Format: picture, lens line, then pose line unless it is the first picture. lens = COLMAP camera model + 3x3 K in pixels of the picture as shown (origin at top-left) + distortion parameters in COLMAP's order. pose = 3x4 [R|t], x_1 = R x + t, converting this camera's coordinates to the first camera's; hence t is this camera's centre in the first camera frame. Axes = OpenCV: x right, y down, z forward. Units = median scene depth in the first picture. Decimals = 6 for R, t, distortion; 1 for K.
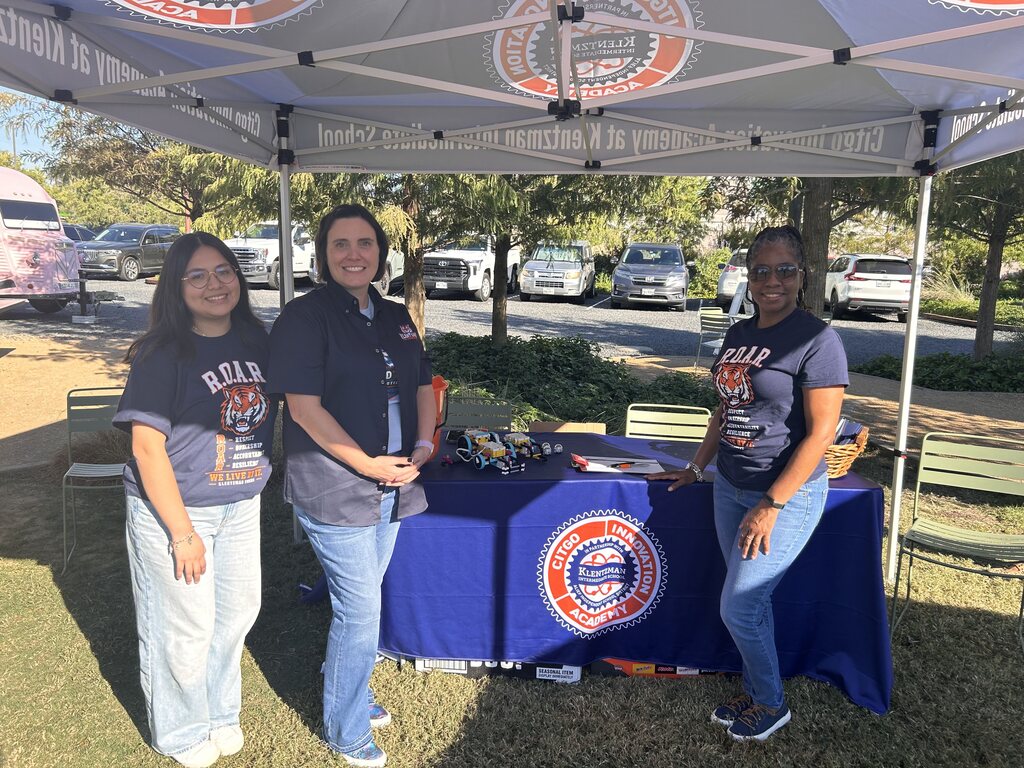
lens RADIAL K [[781.0, 0, 512.0], [0, 781.0, 384.0], [0, 0, 1]] dist [0.007708, 0.003158]
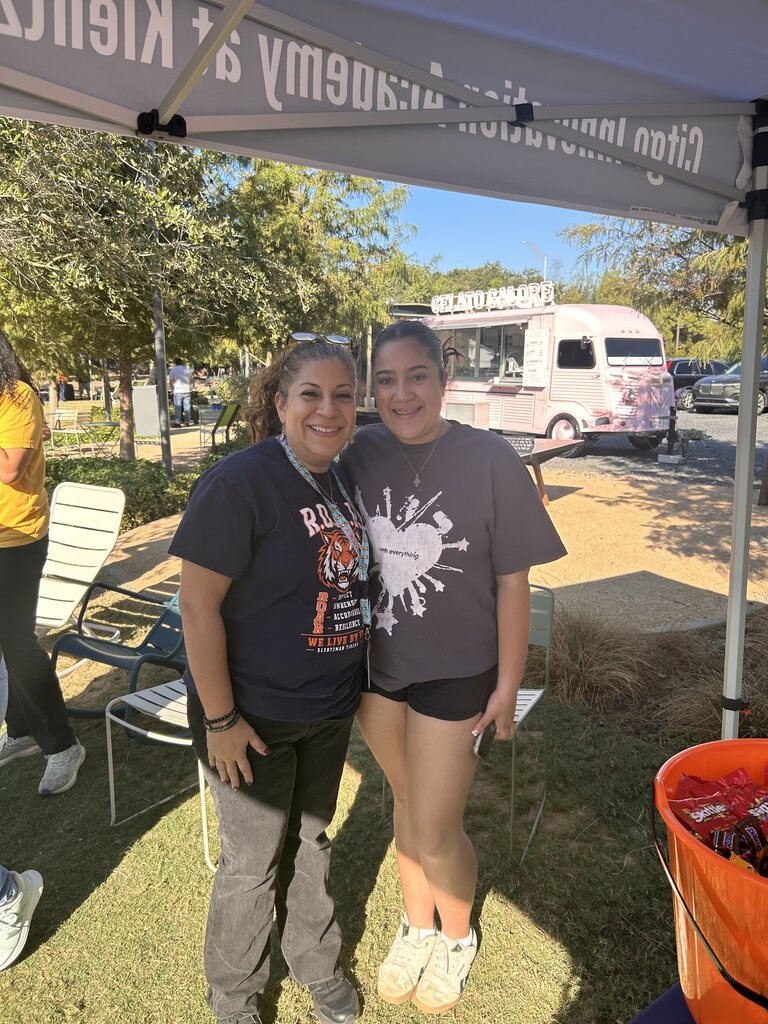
lens RADIAL K [[775.0, 0, 384.0], [0, 775.0, 512.0], [0, 0, 1]] dist [0.026552, -0.024185]
pose [[0.602945, 0.100824, -0.791386, -0.005262], [-0.103621, 0.993476, 0.047623, -0.041148], [0.791024, 0.053290, 0.609459, 0.236051]]
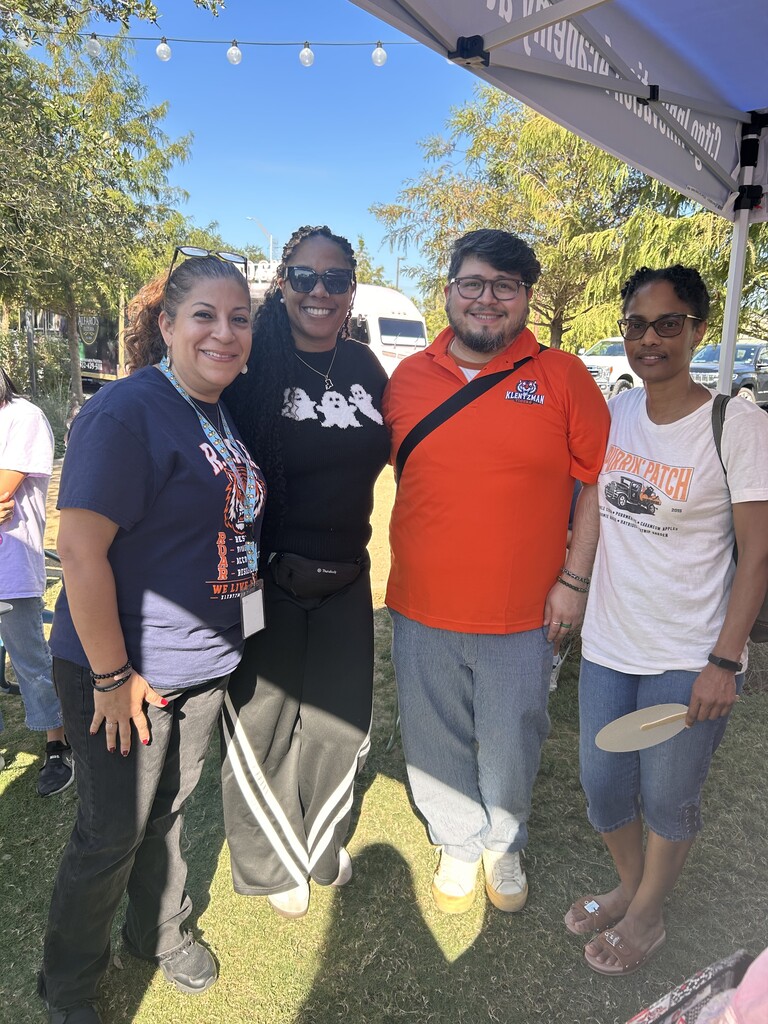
lens RADIAL K [[775.0, 0, 384.0], [0, 775.0, 512.0], [0, 0, 1]] dist [0.026552, -0.024185]
pose [[0.844310, 0.100076, -0.526426, -0.084295], [-0.094949, 0.994801, 0.036832, -0.012619], [0.527375, 0.018886, 0.849423, 0.141303]]
